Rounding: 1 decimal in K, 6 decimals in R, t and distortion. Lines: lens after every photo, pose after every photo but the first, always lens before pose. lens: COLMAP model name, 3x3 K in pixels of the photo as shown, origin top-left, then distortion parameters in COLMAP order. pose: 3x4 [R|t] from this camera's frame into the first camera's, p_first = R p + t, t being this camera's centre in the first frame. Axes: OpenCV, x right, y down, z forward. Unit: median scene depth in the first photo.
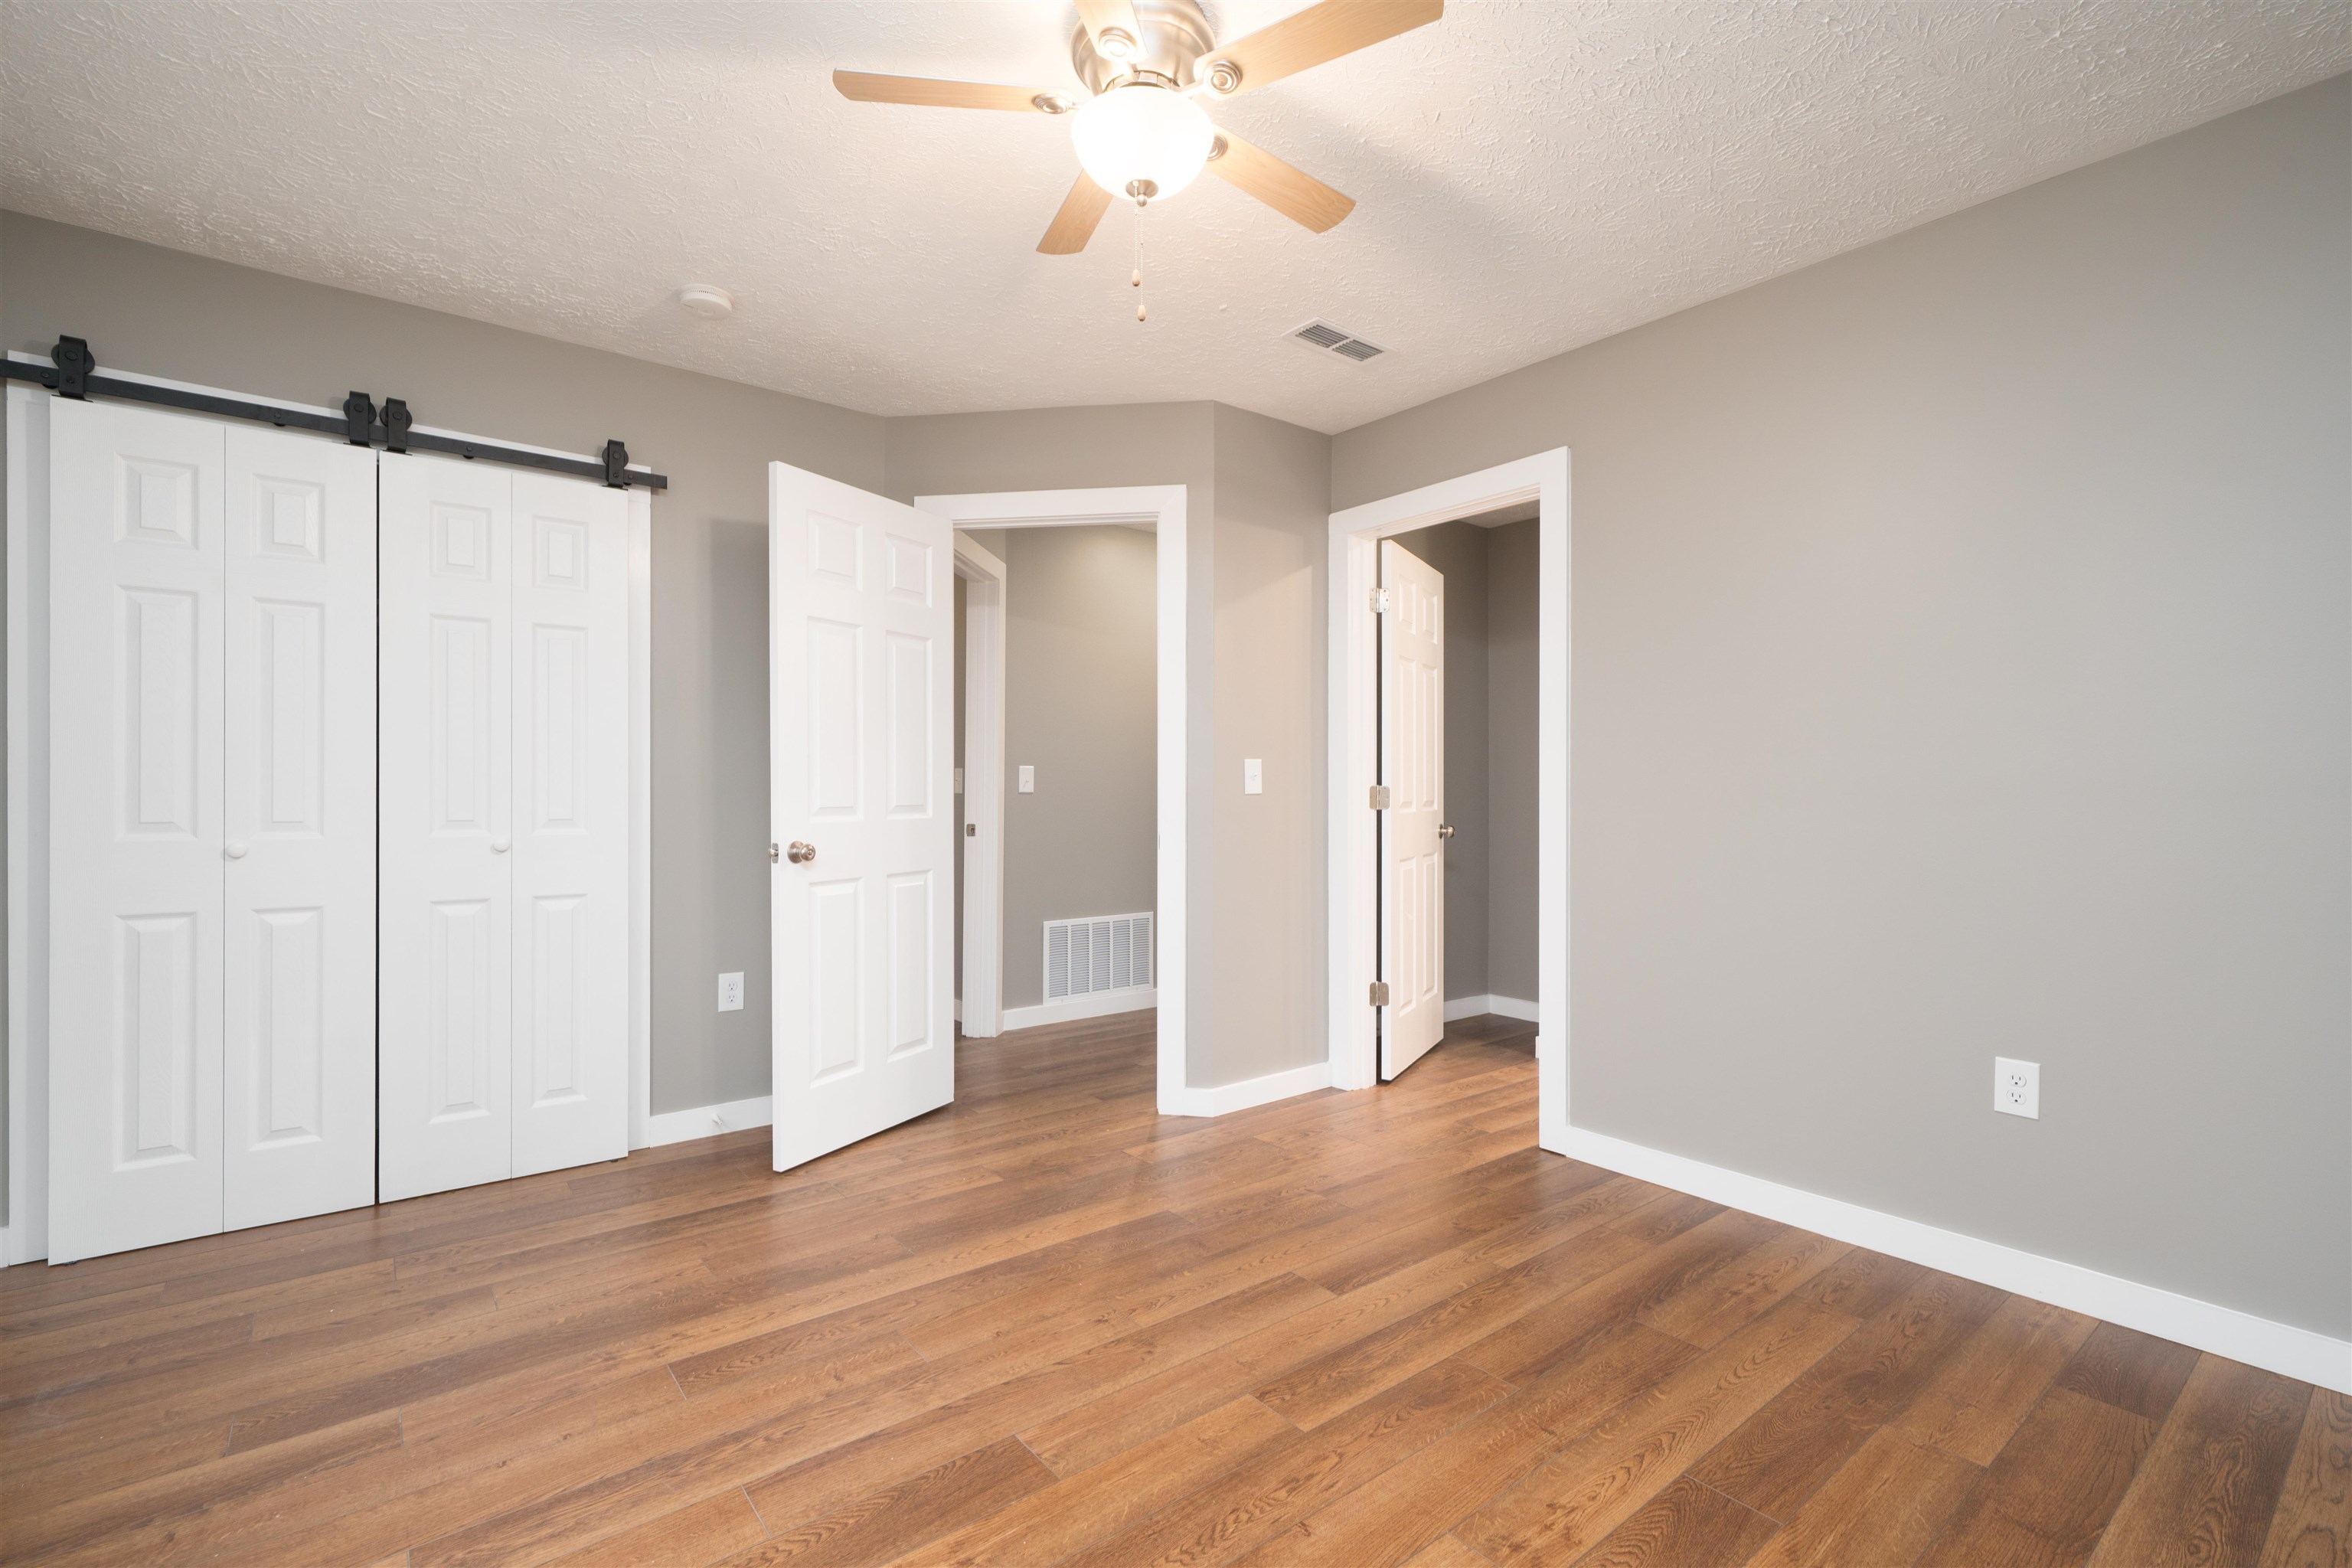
lens RADIAL K [[1041.2, 0, 1167.4], [0, 1041.2, 799.2], [0, 0, 1]] dist [-0.000154, 0.000266]
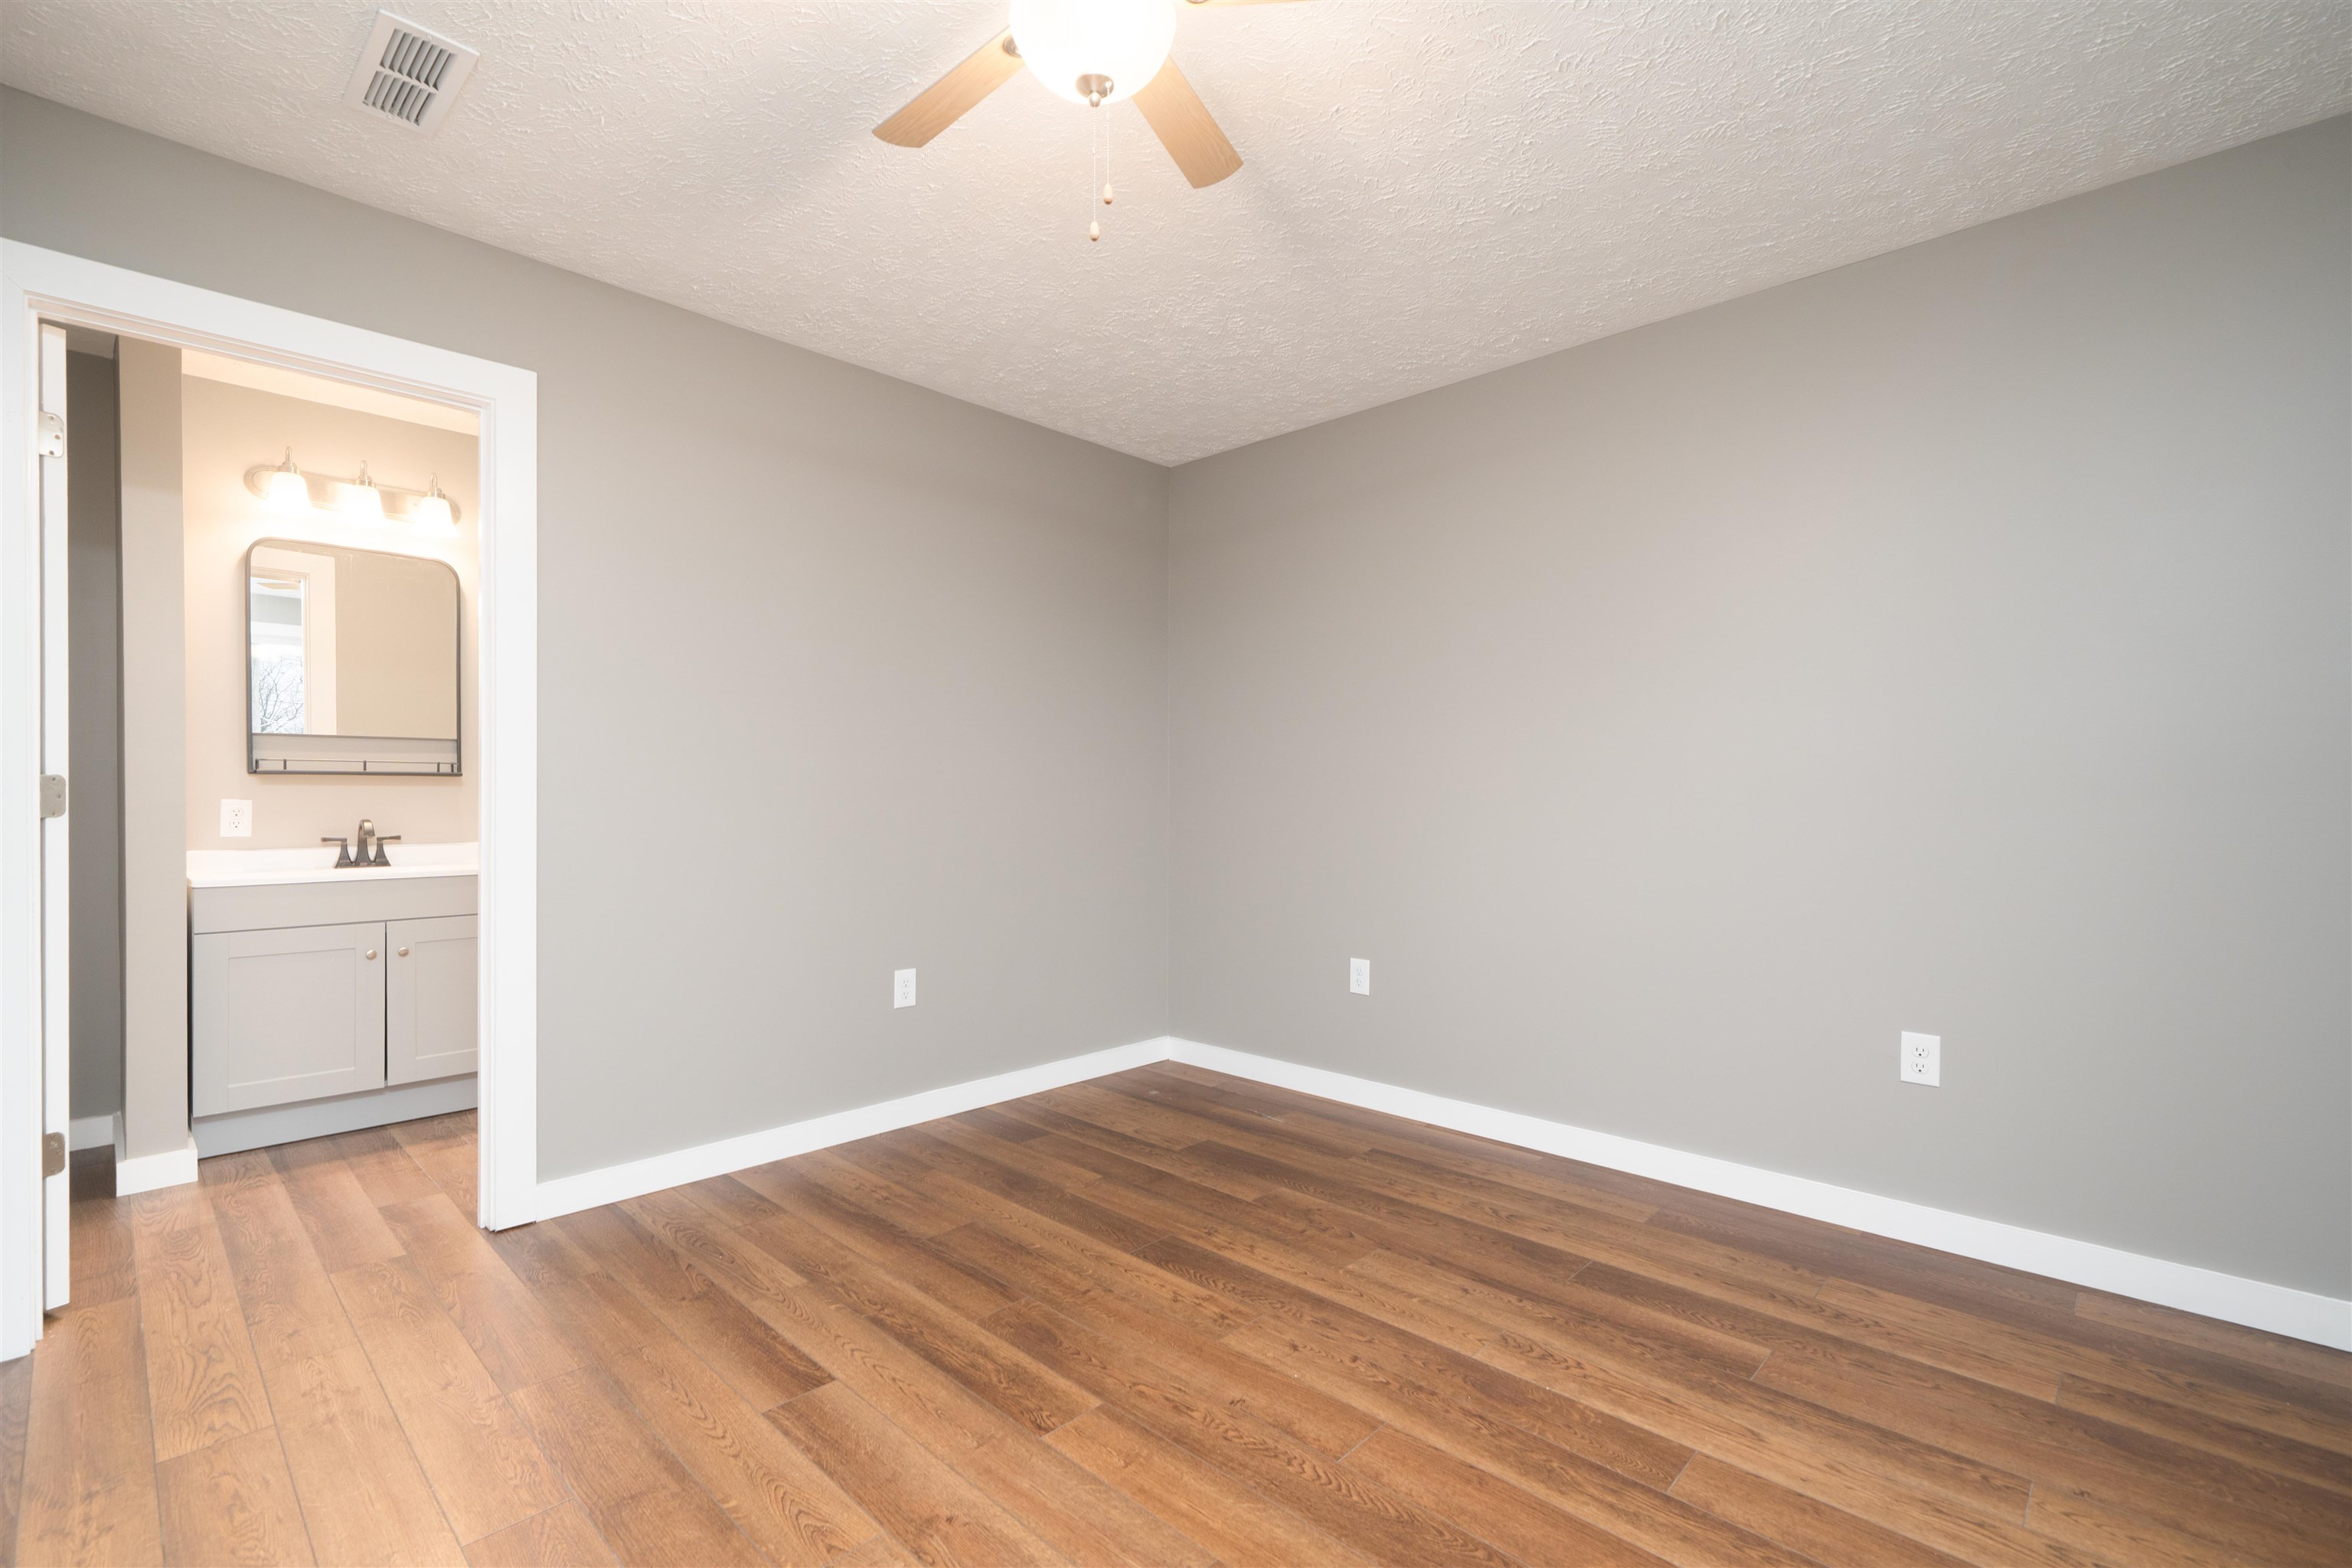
lens RADIAL K [[1041.2, 0, 1167.4], [0, 1041.2, 799.2], [0, 0, 1]] dist [-0.000154, 0.000266]
pose [[-0.136589, -0.010339, 0.990574, -0.872555], [0.002105, 0.999940, 0.010727, -0.008420], [-0.990626, 0.003550, -0.136559, 1.038374]]
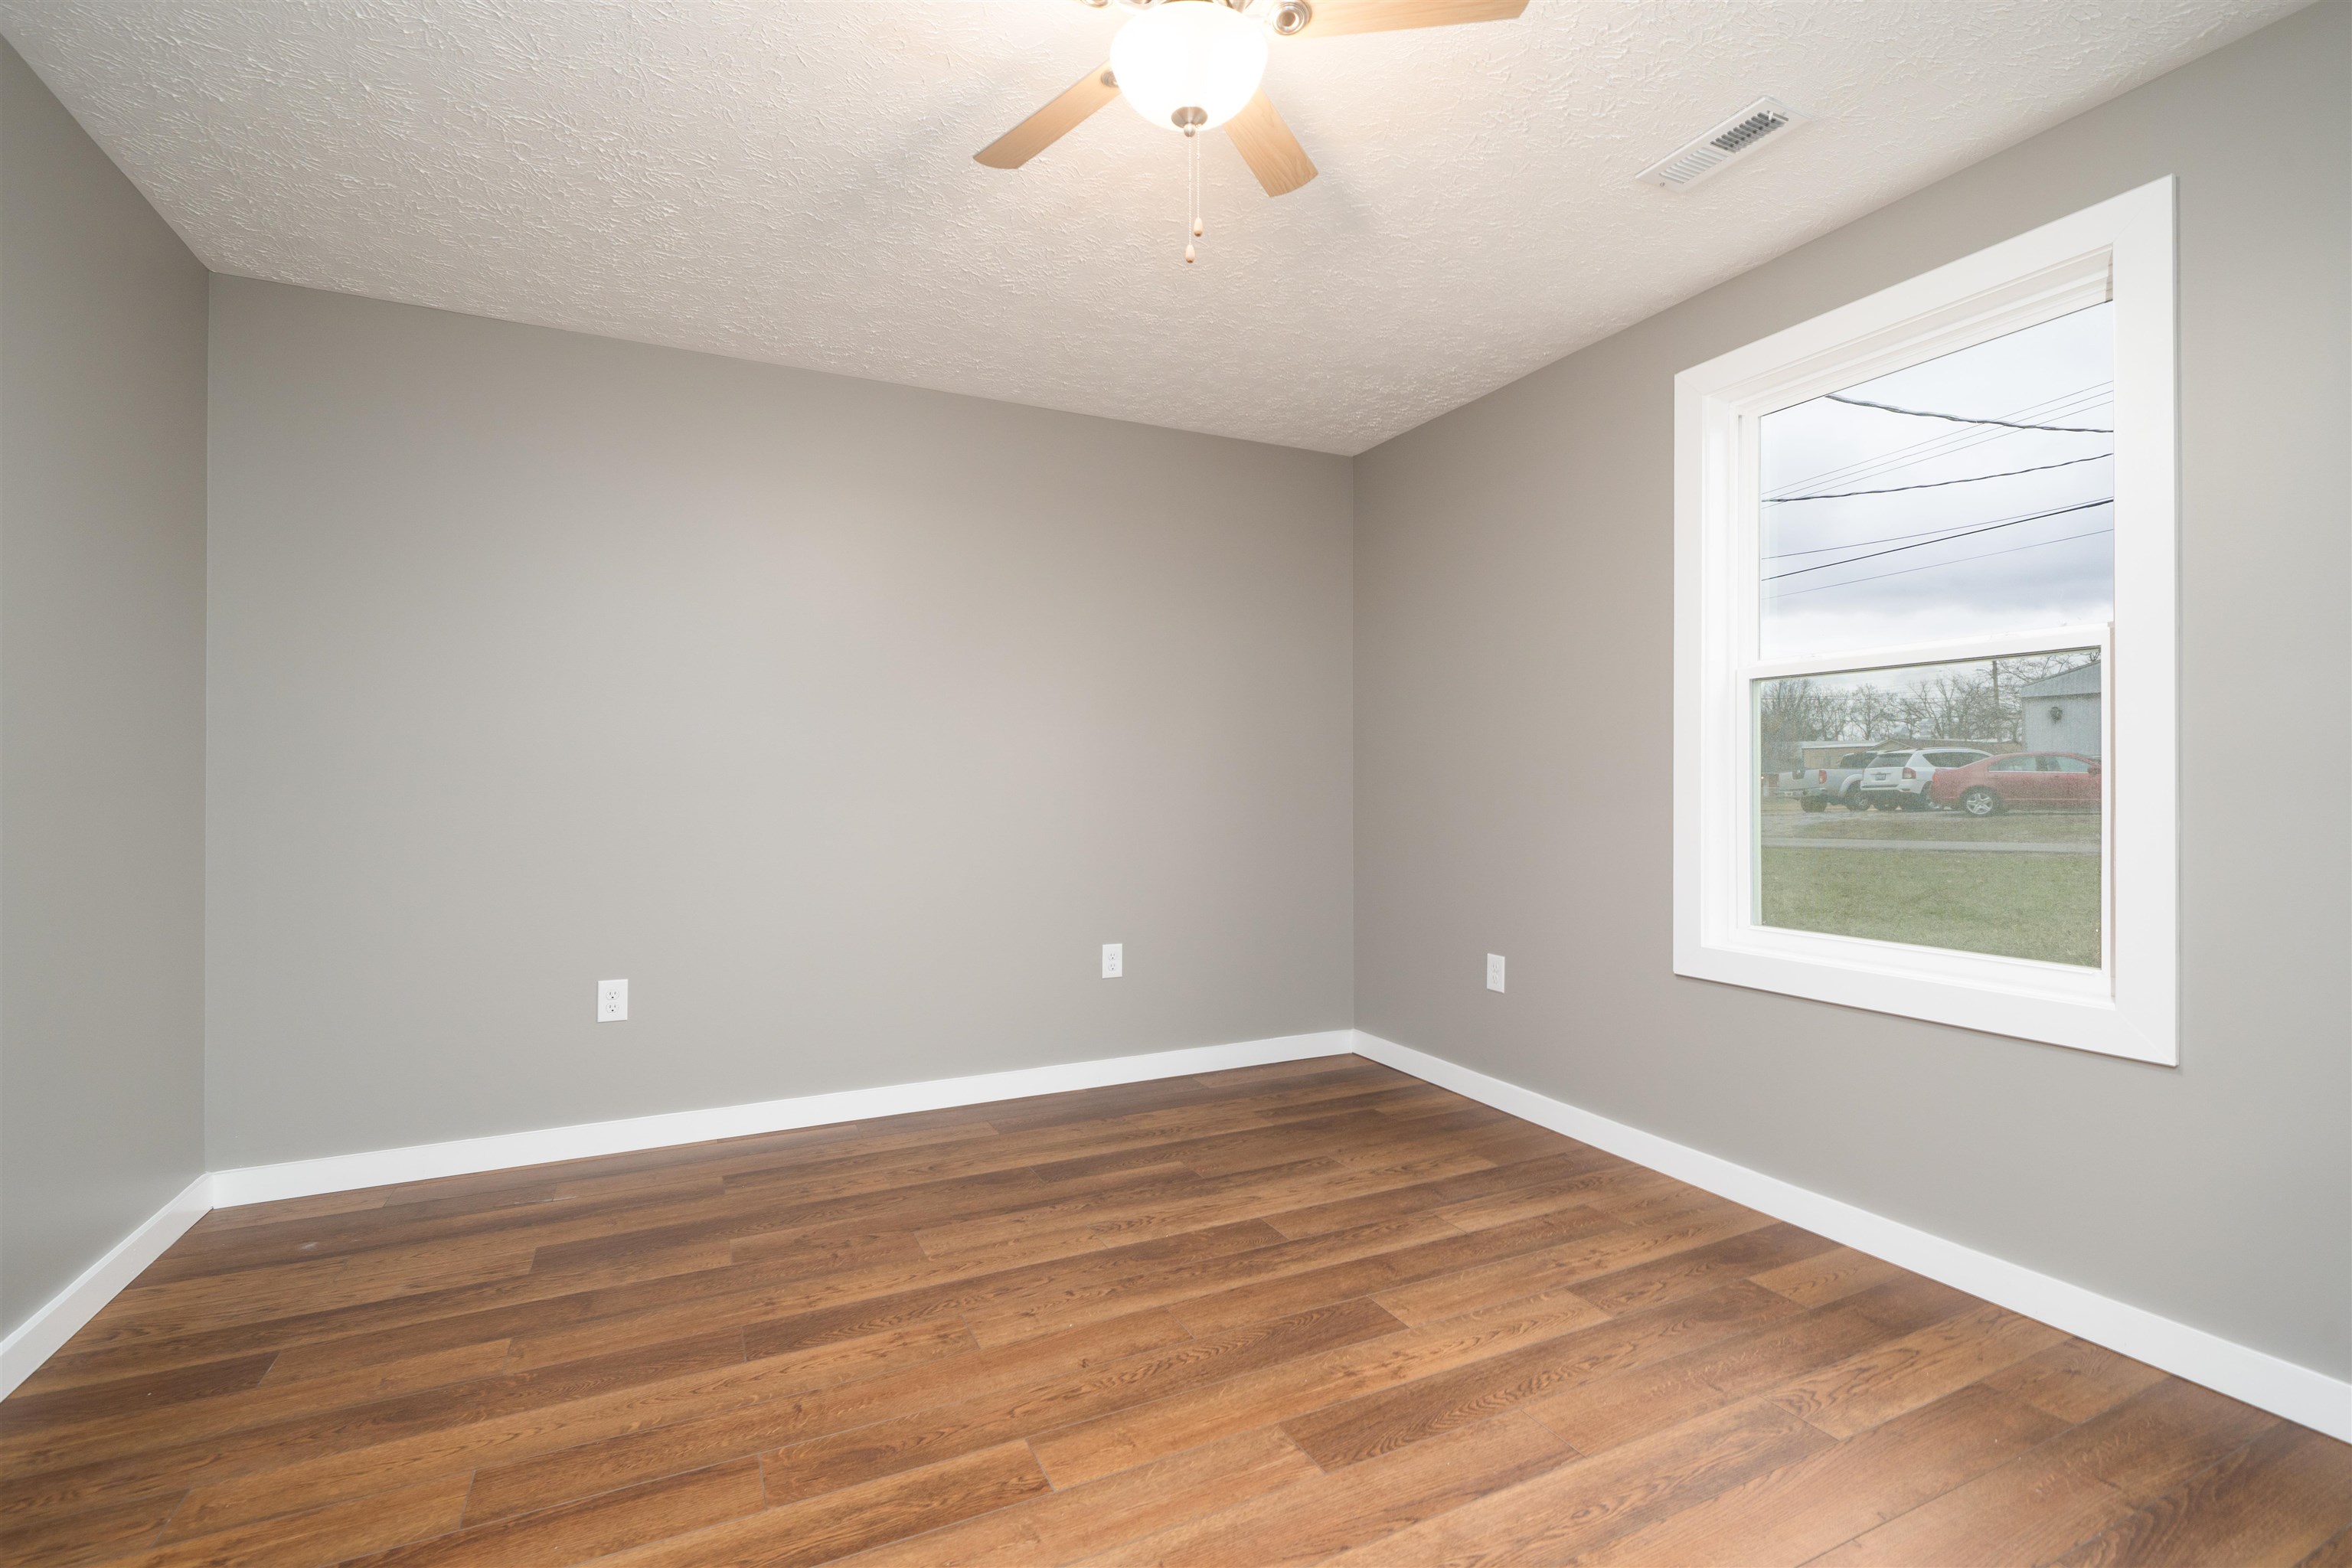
lens RADIAL K [[1040.4, 0, 1164.4], [0, 1040.4, 777.0], [0, 0, 1]] dist [-0.001045, -0.000234]
pose [[-0.976174, -0.002482, 0.216974, -0.197242], [-0.002630, 0.999996, -0.000393, -0.011409], [-0.216972, -0.000955, -0.976177, 1.853775]]
